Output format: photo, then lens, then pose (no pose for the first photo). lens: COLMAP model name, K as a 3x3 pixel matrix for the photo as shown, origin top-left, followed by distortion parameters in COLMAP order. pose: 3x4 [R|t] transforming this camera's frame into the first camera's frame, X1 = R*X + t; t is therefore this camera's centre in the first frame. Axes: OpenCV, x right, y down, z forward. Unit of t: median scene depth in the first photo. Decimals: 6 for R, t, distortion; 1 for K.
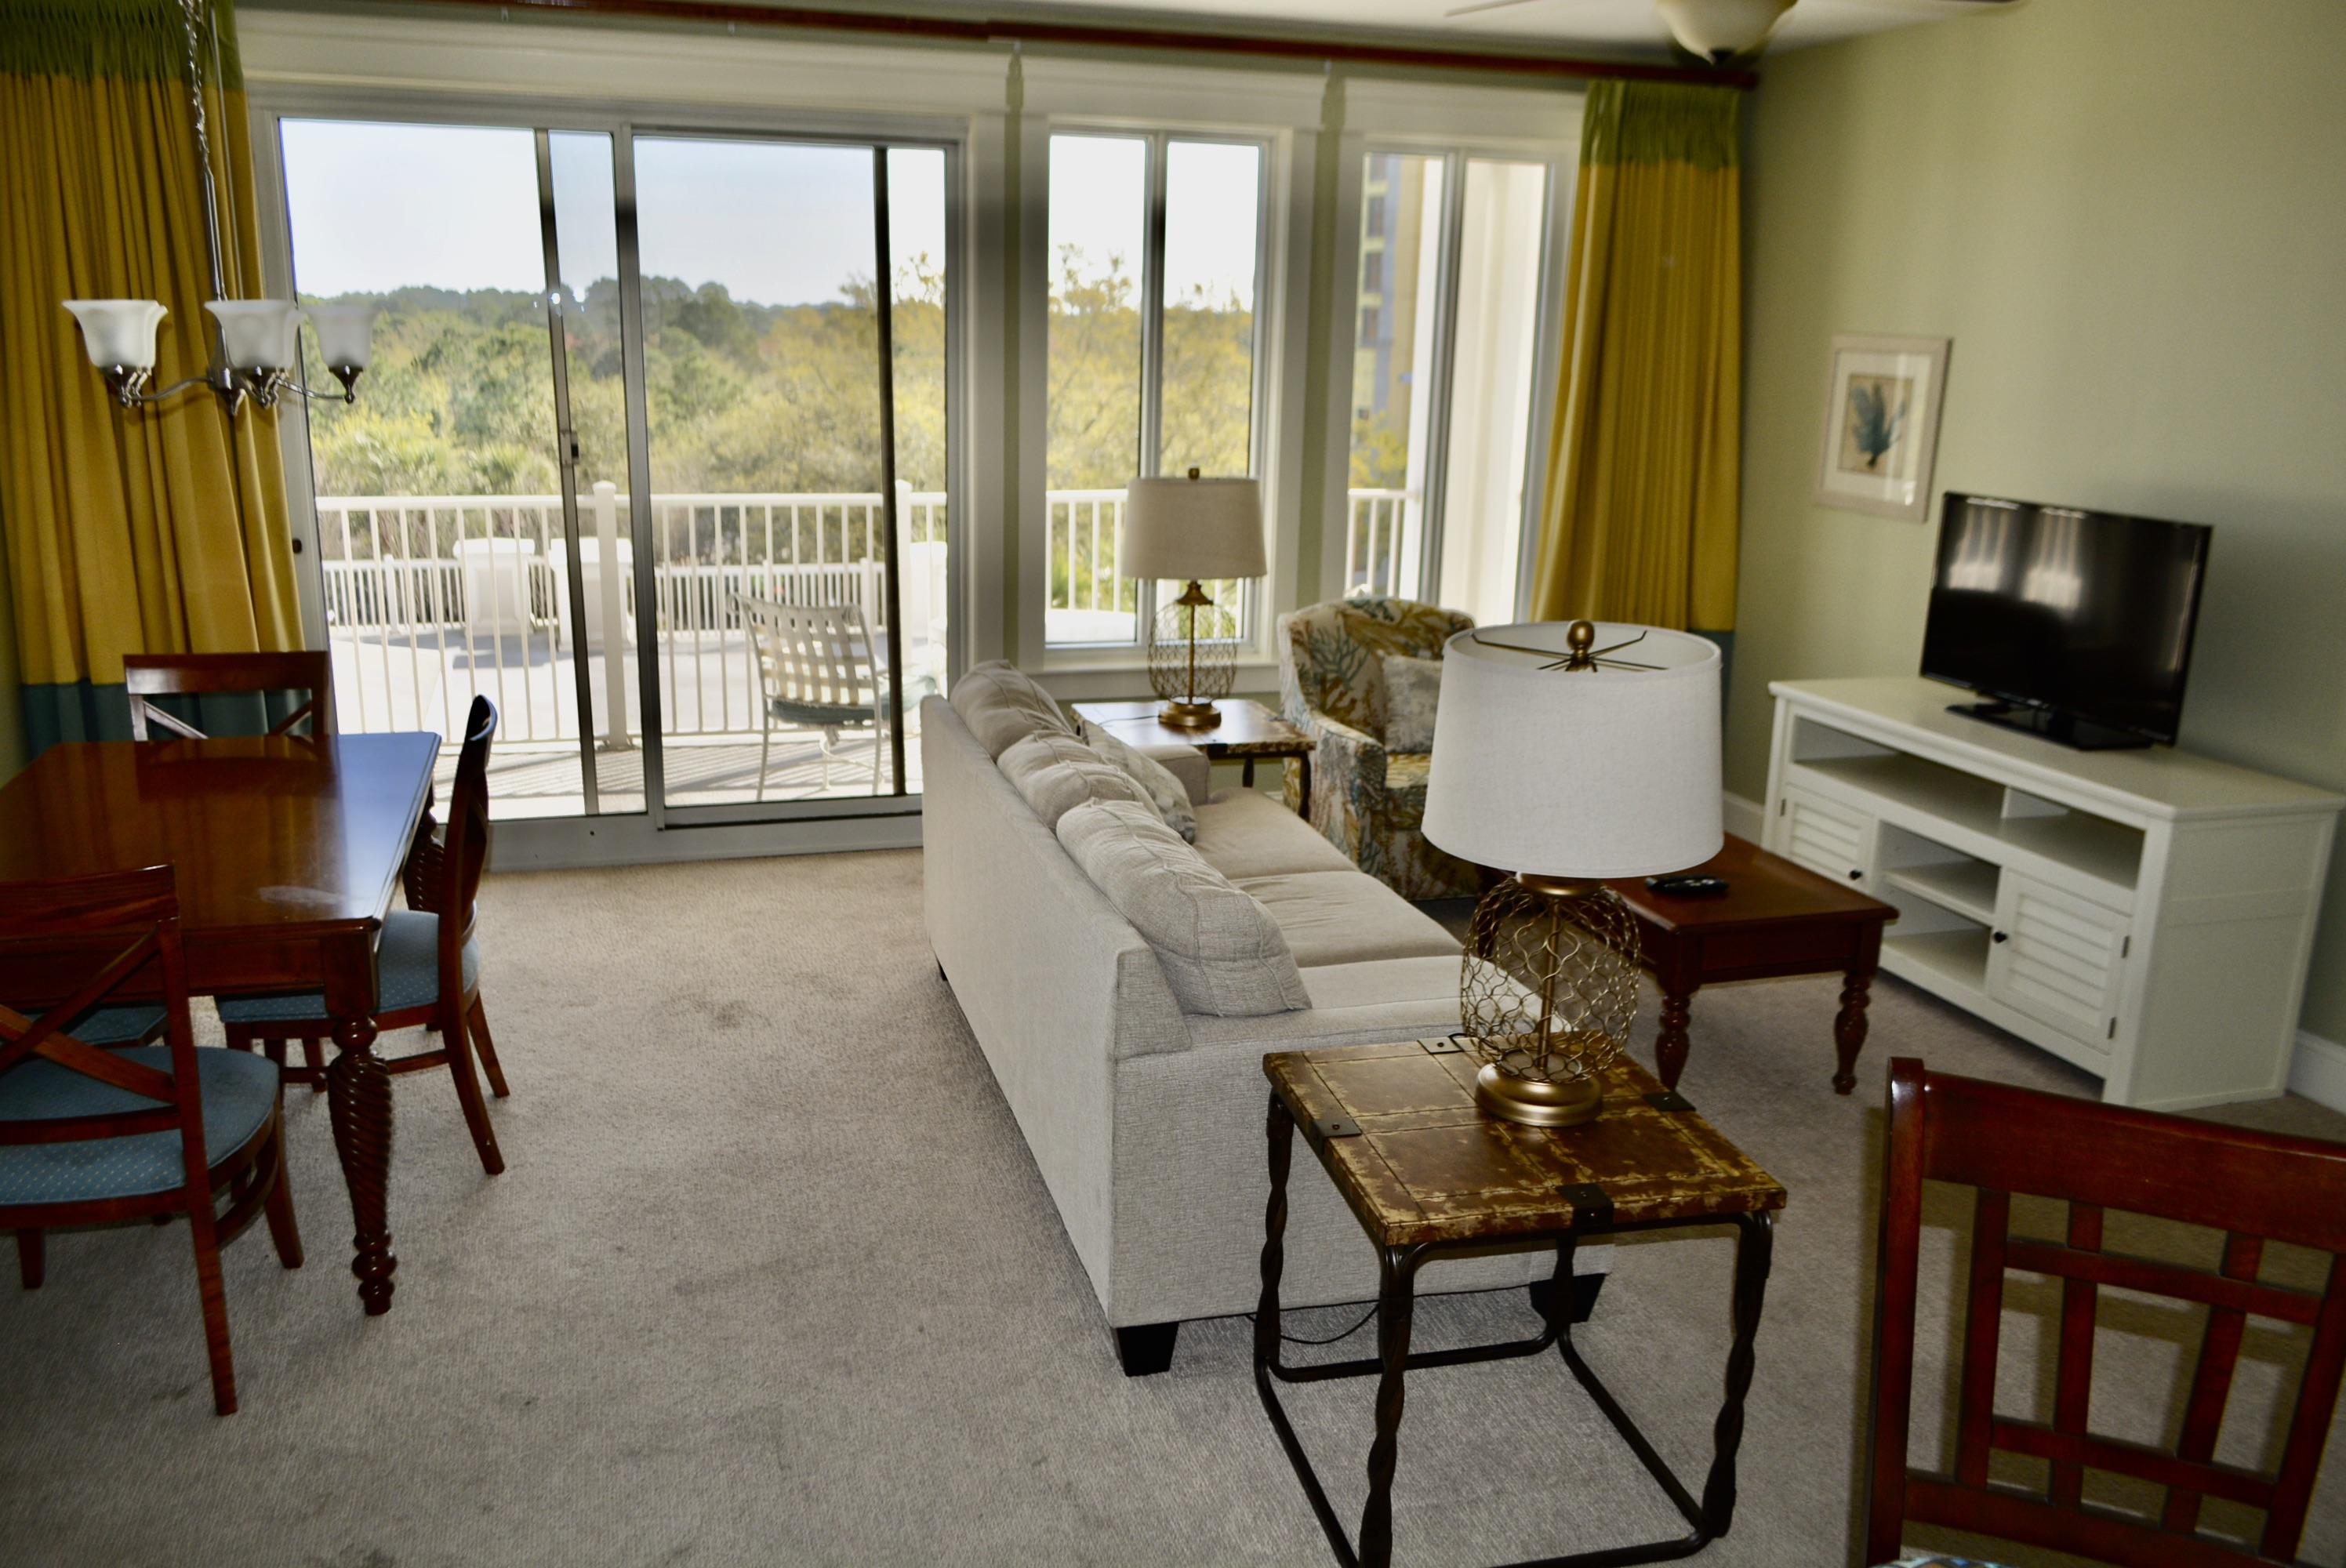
lens RADIAL K [[1829.4, 0, 1165.8], [0, 1829.4, 765.8], [0, 0, 1]] dist [-0.007028, -0.011523]
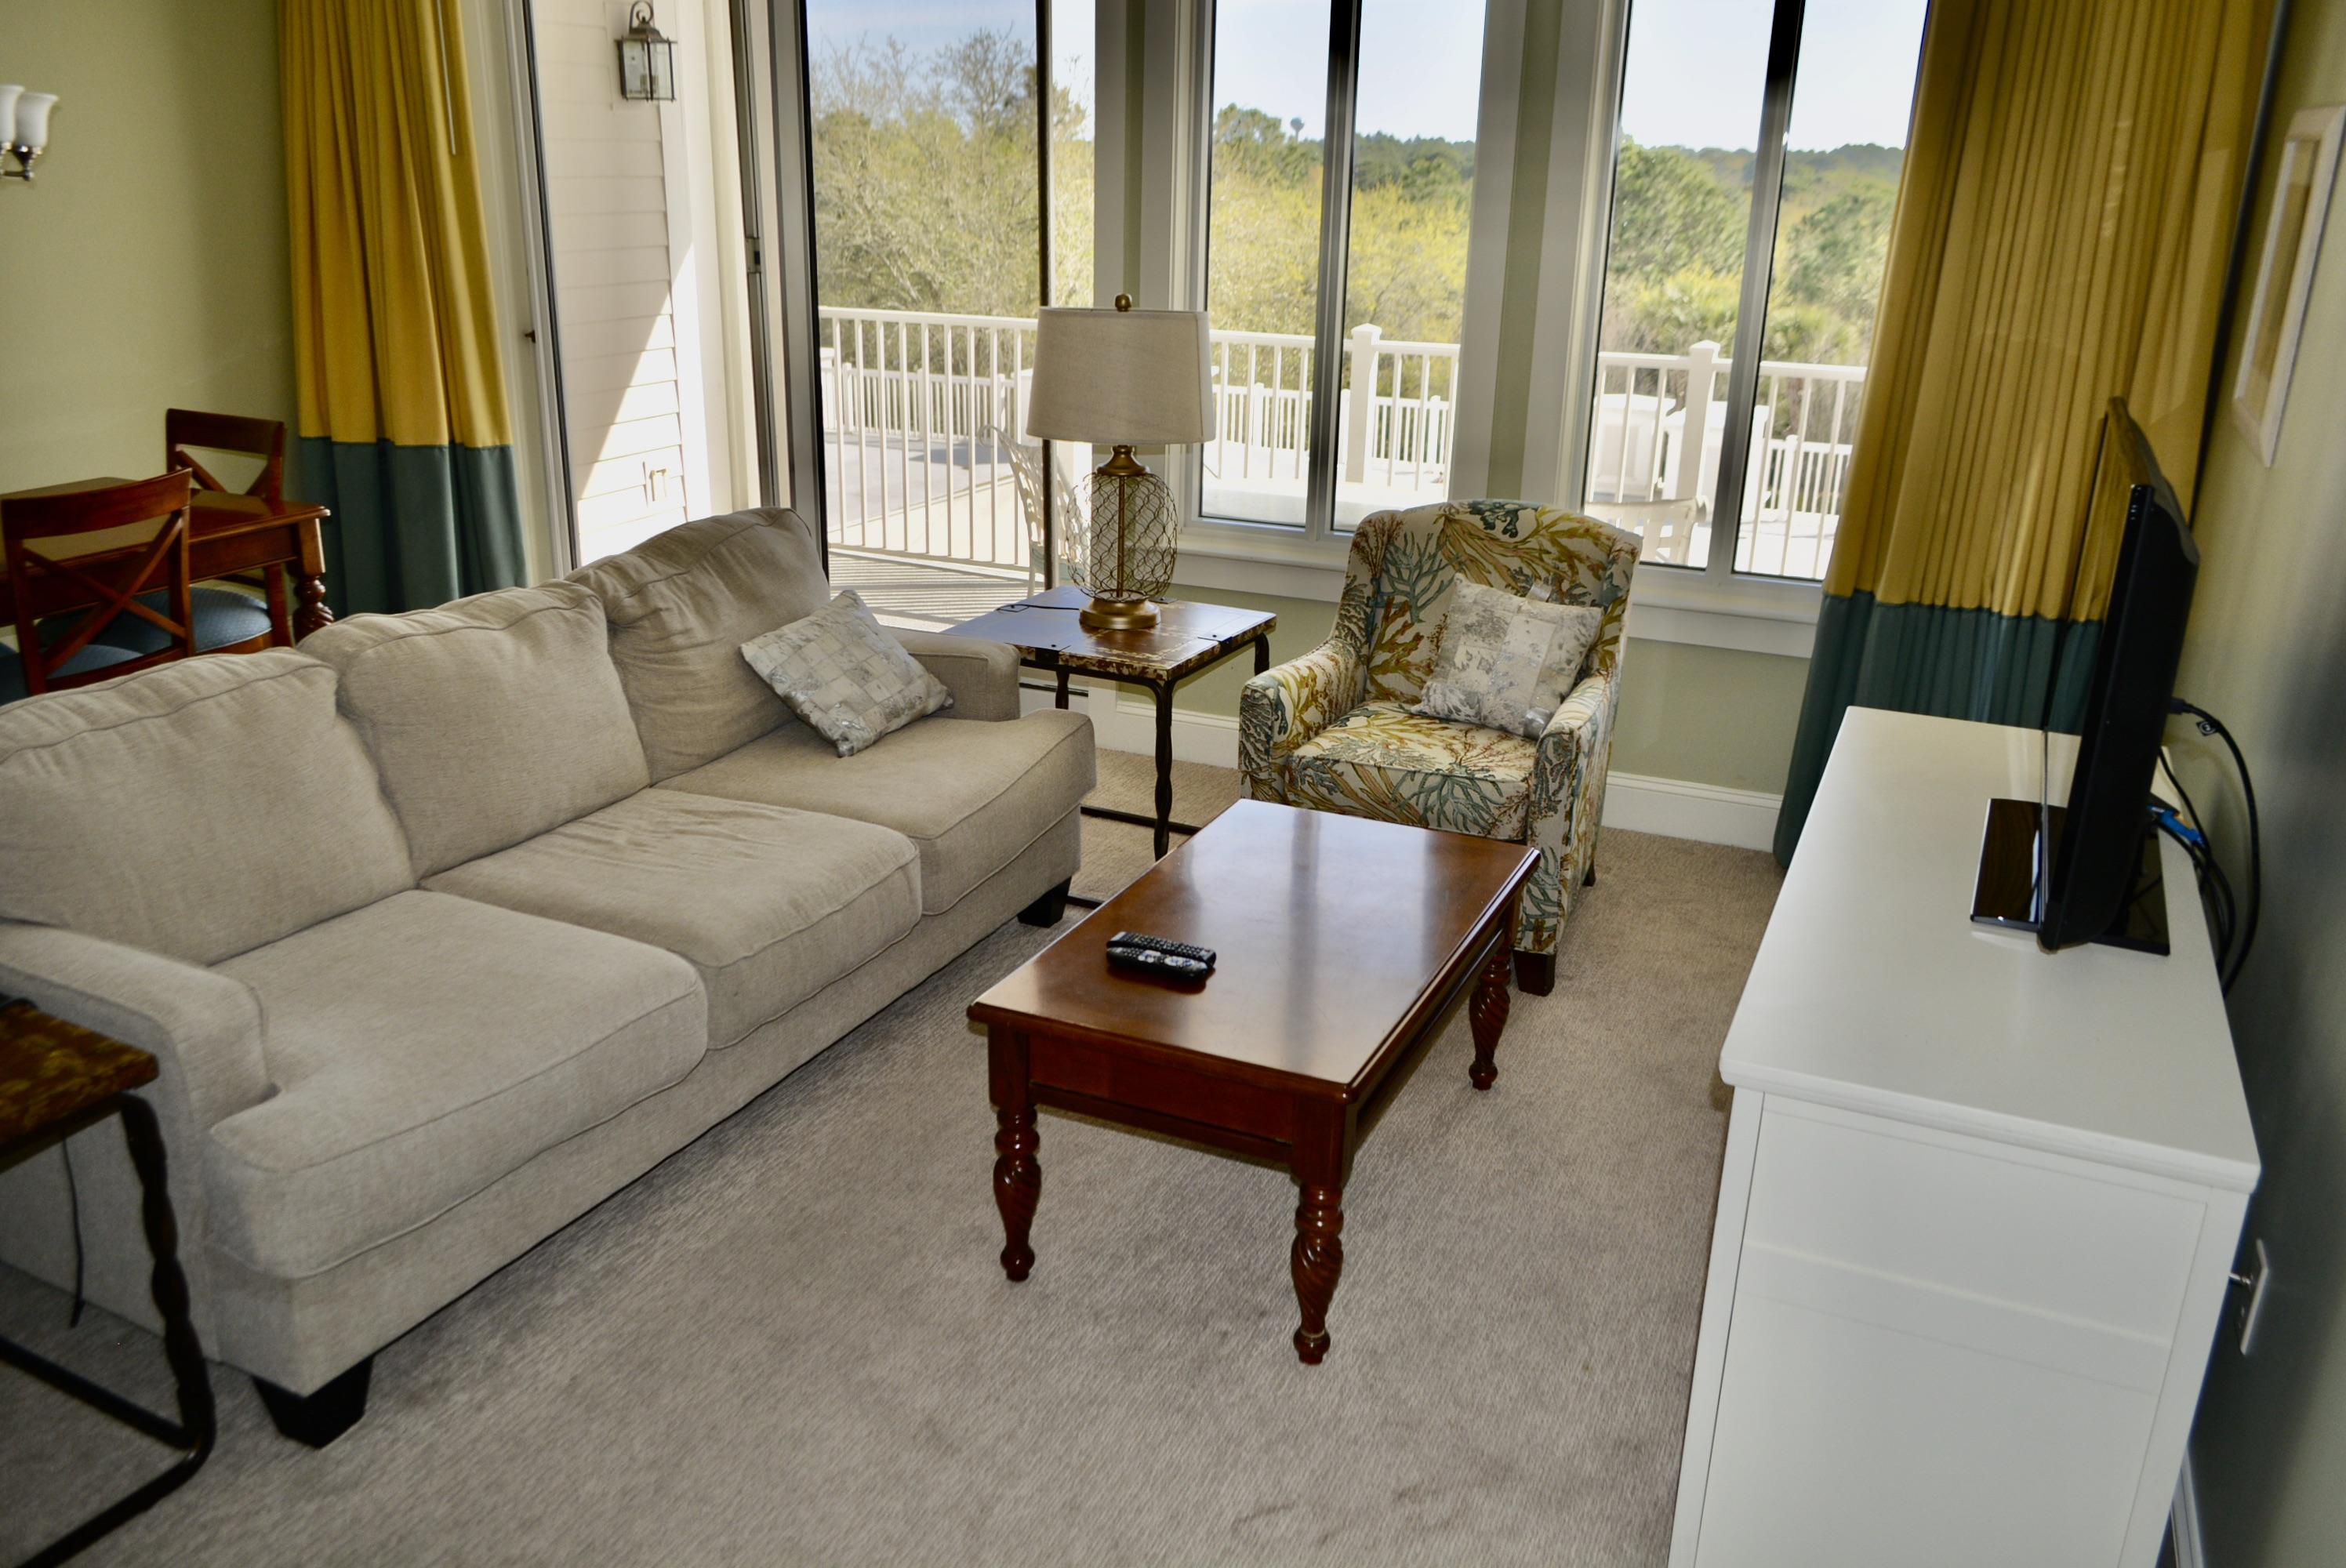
lens RADIAL K [[1829.4, 0, 1184.5], [0, 1829.4, 803.9], [0, 0, 1]] dist [-0.007028, -0.011523]
pose [[0.746231, 0.215049, -0.629994, 0.662987], [-0.157689, 0.976552, 0.146563, -0.081928], [0.646740, -0.010026, 0.762644, 0.491894]]
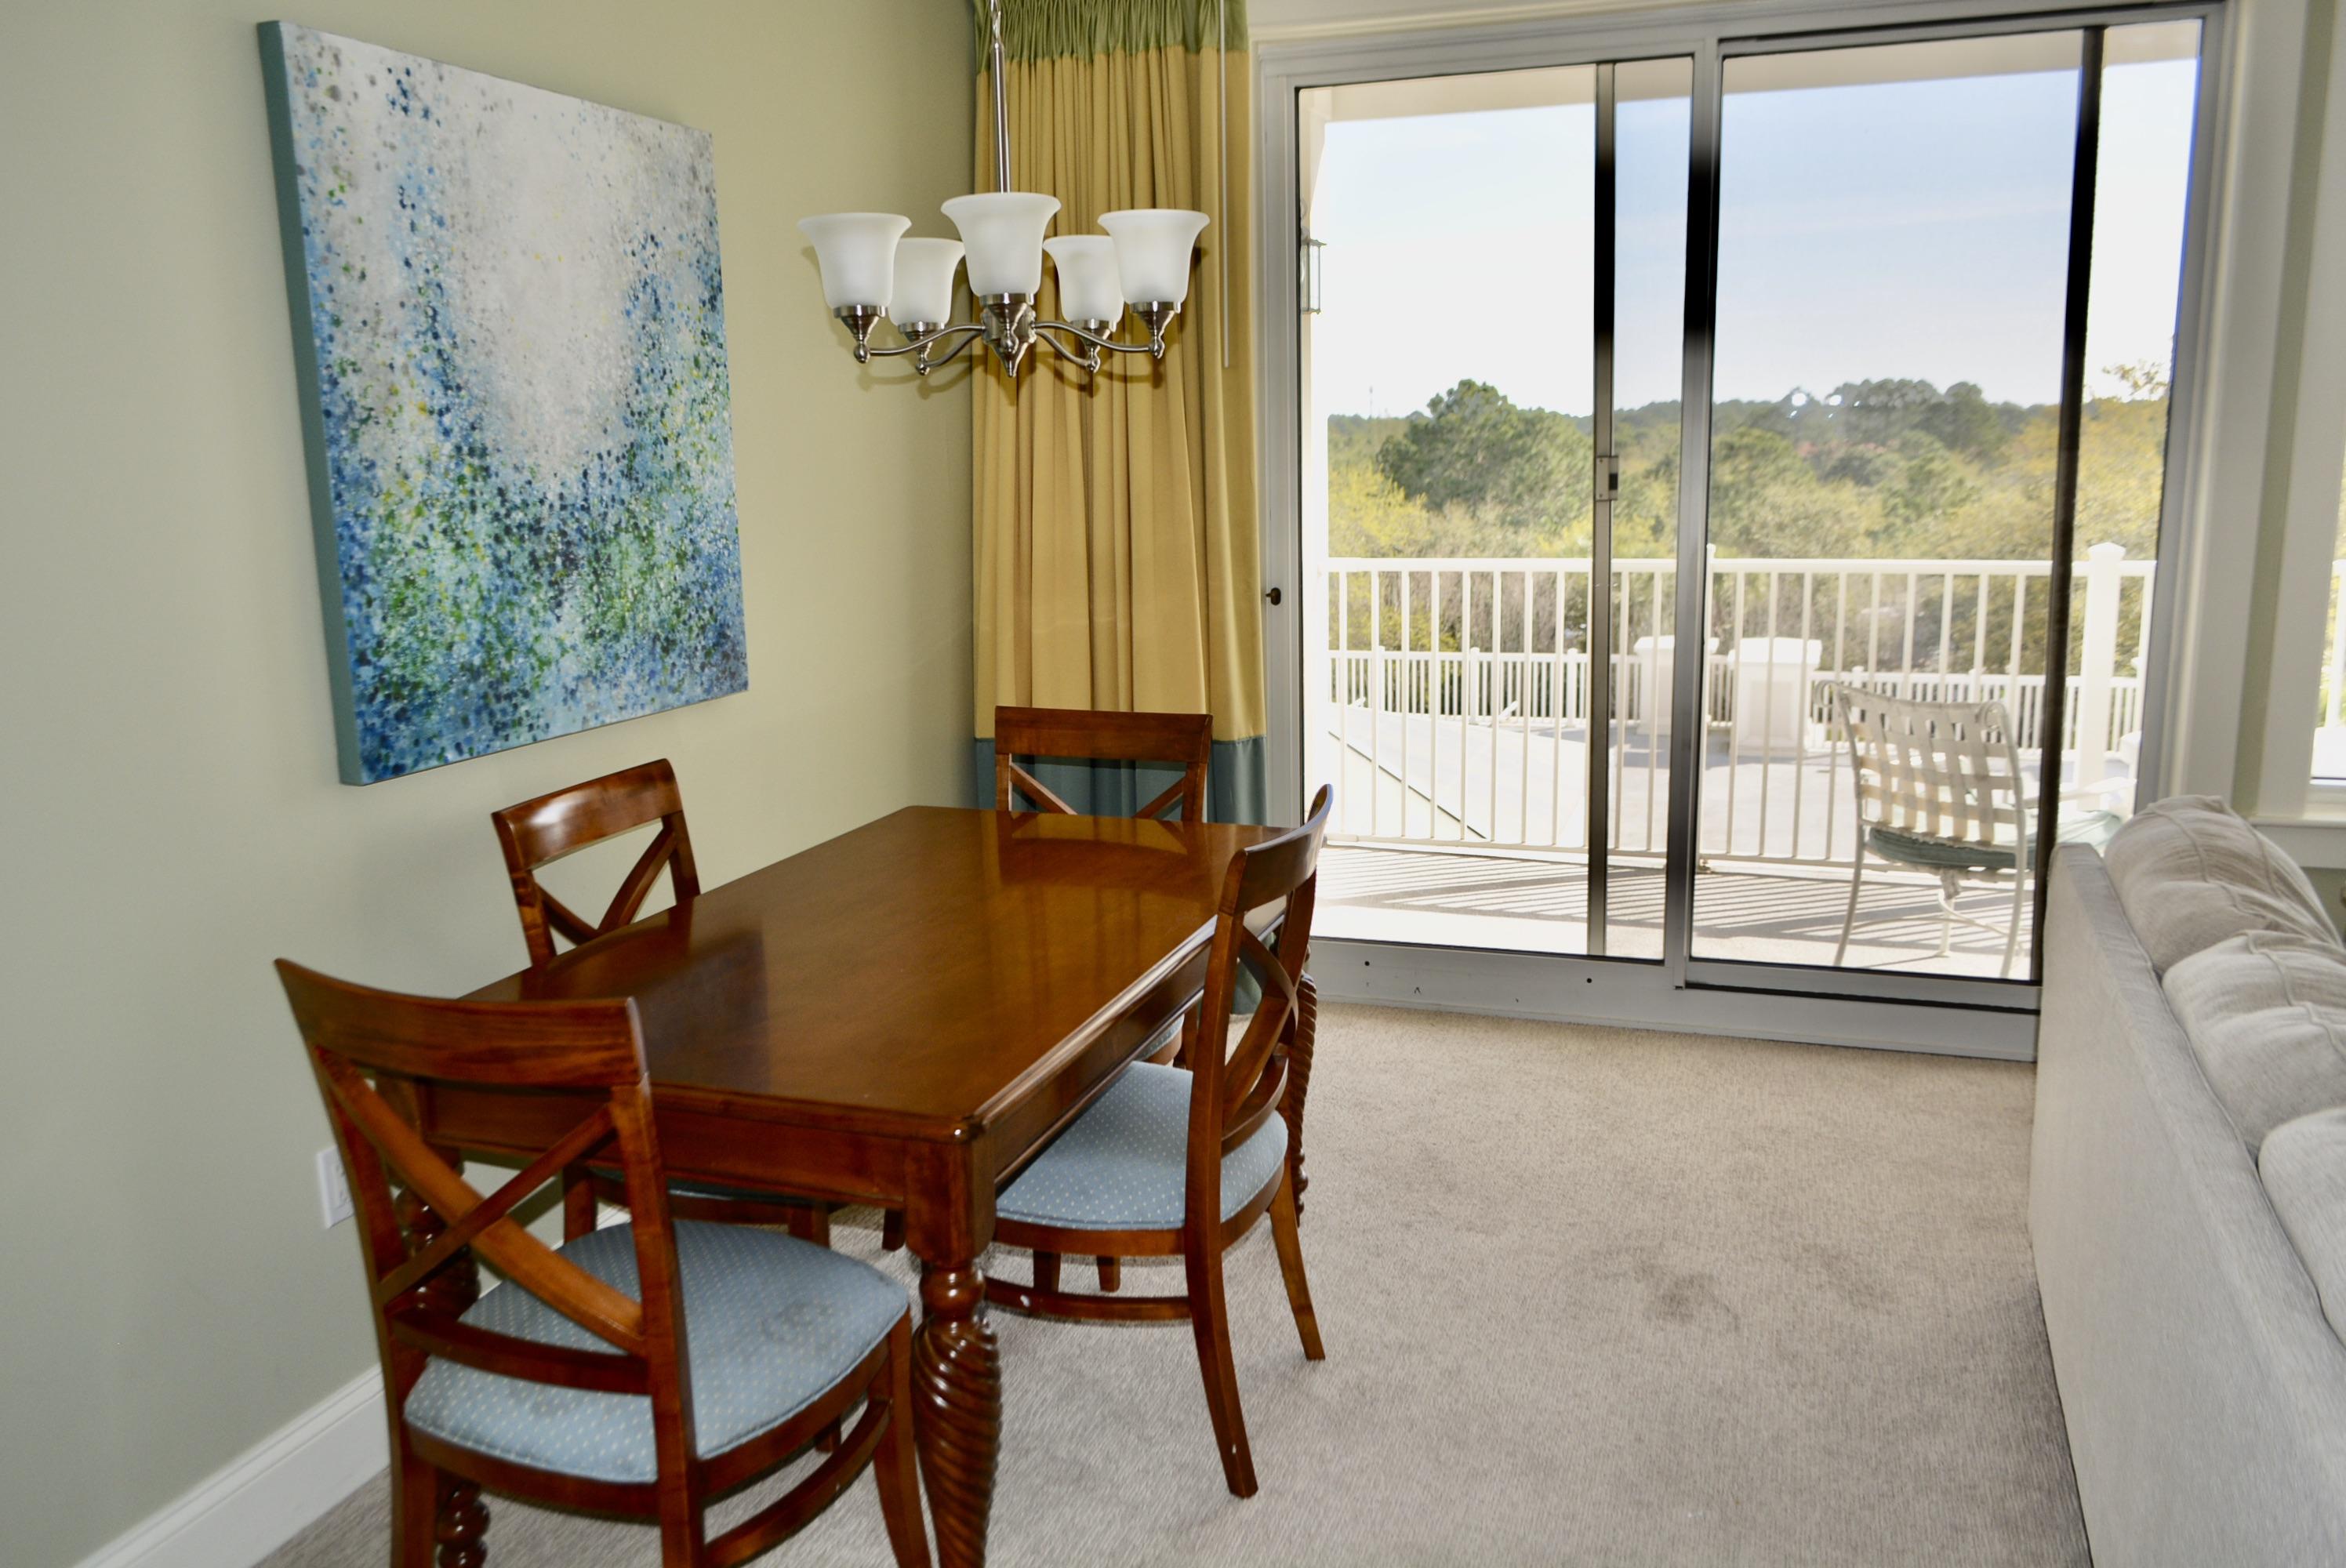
lens RADIAL K [[1829.4, 0, 1153.0], [0, 1829.4, 803.6], [0, 0, 1]] dist [-0.007028, -0.011523]
pose [[0.797909, 0.080425, -0.597388, -0.007775], [-0.102734, 0.994703, -0.003303, -0.013652], [0.593958, 0.064008, 0.801946, 0.245180]]
